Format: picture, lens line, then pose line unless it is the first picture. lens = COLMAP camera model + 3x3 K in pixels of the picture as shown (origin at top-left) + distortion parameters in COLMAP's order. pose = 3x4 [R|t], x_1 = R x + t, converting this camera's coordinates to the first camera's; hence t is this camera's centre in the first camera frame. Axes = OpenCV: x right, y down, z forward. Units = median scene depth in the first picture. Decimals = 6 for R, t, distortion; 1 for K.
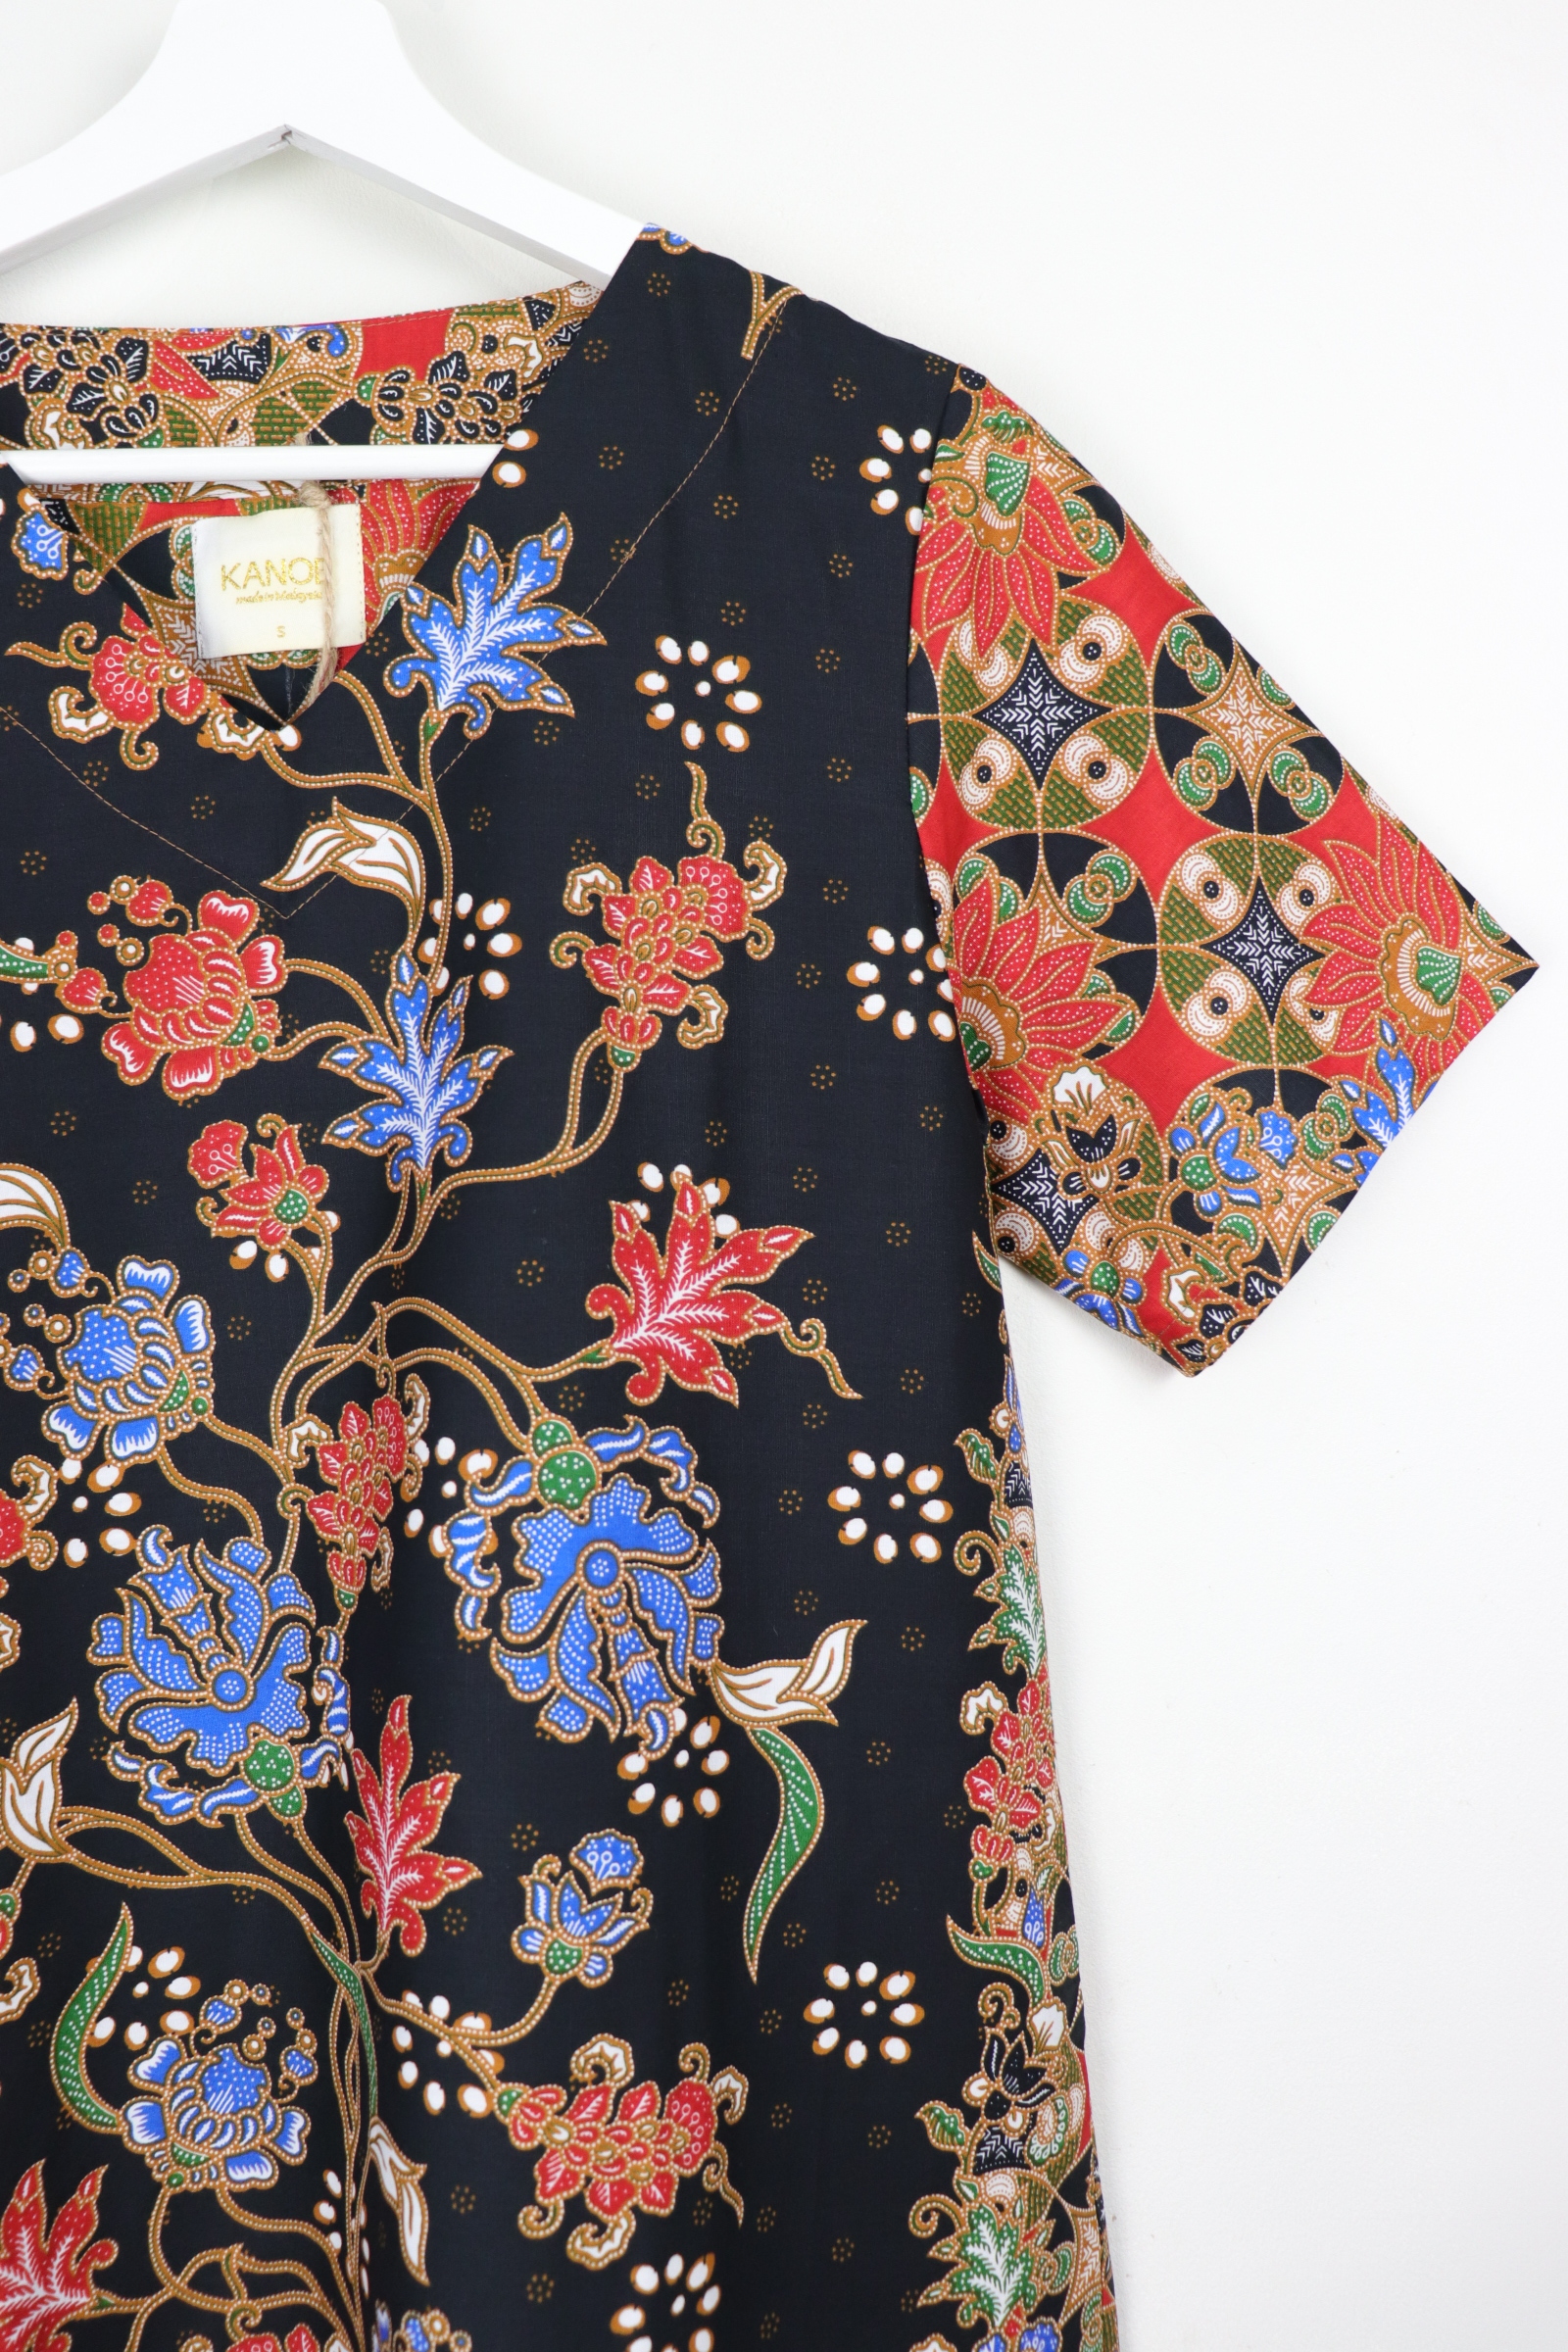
lens RADIAL K [[1987.4, 0, 775.5], [0, 1987.4, 1170.0], [0, 0, 1]] dist [-0.185403, 0.181513]
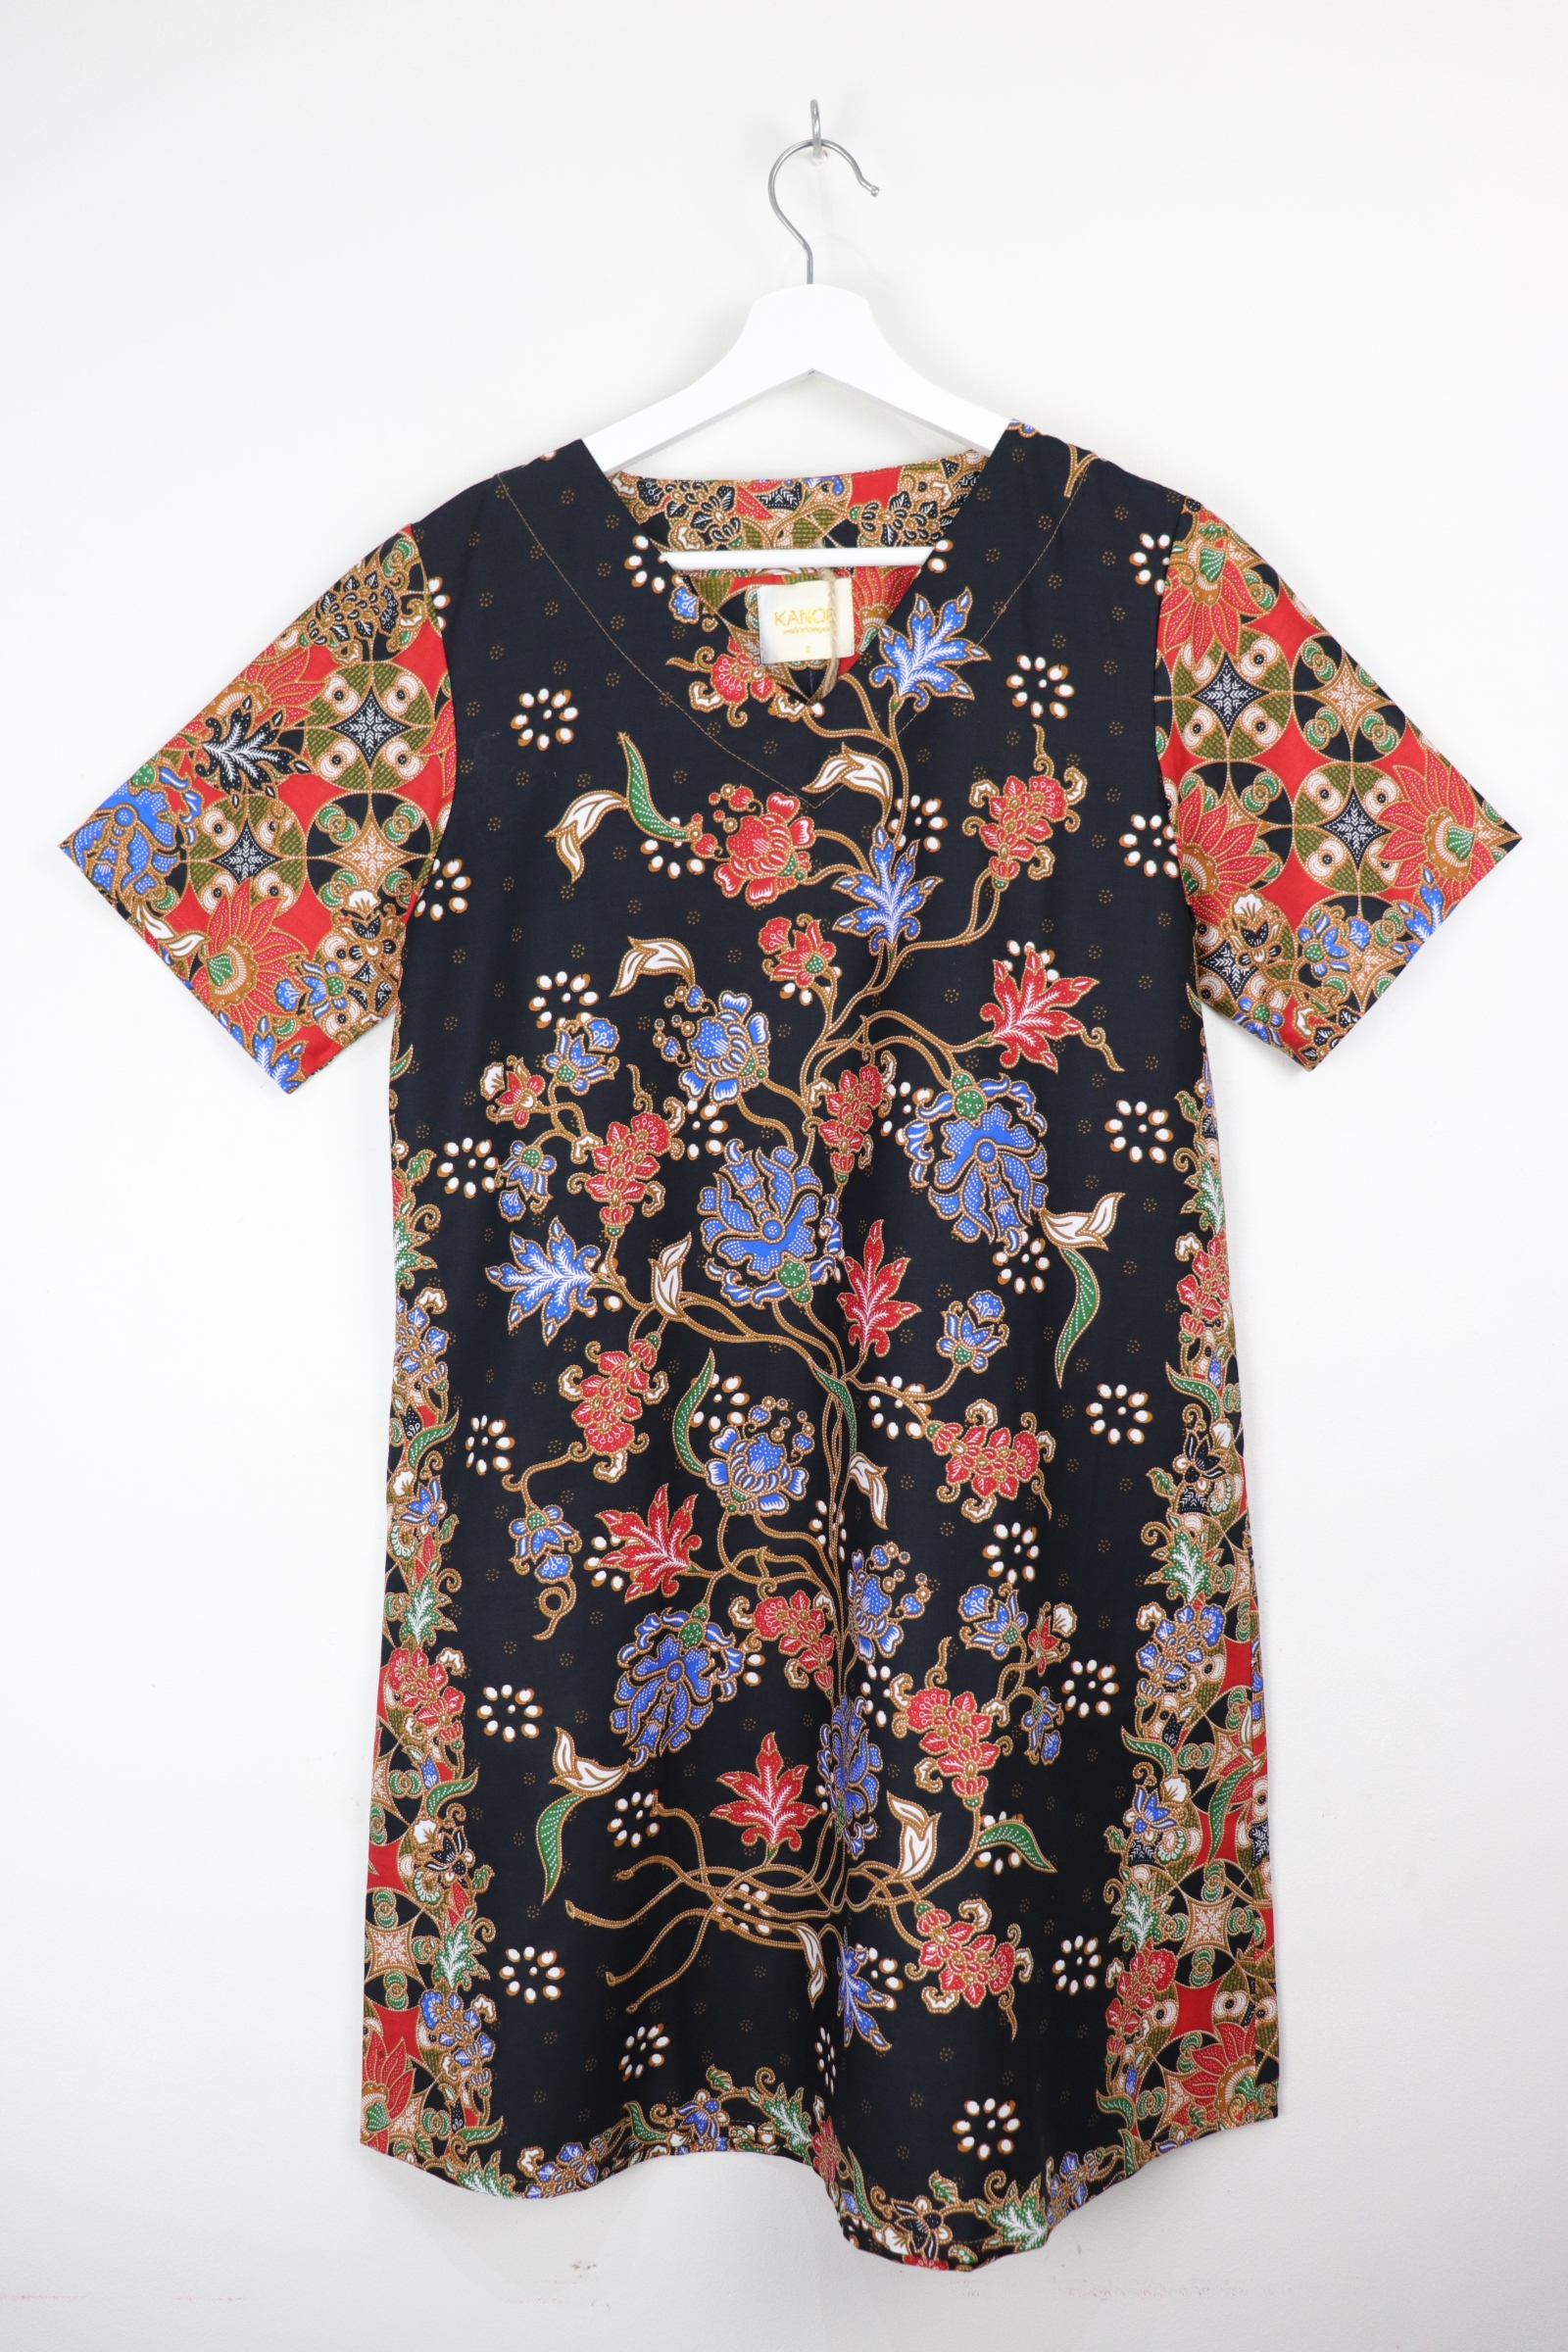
lens RADIAL K [[1987.4, 0, 775.5], [0, 1987.4, 1170.0], [0, 0, 1]] dist [-0.185403, 0.181513]
pose [[0.993216, 0.017329, -0.114983, -0.065679], [-0.010292, 0.998053, 0.061517, 0.097175], [0.115825, -0.059916, 0.991461, -0.860554]]
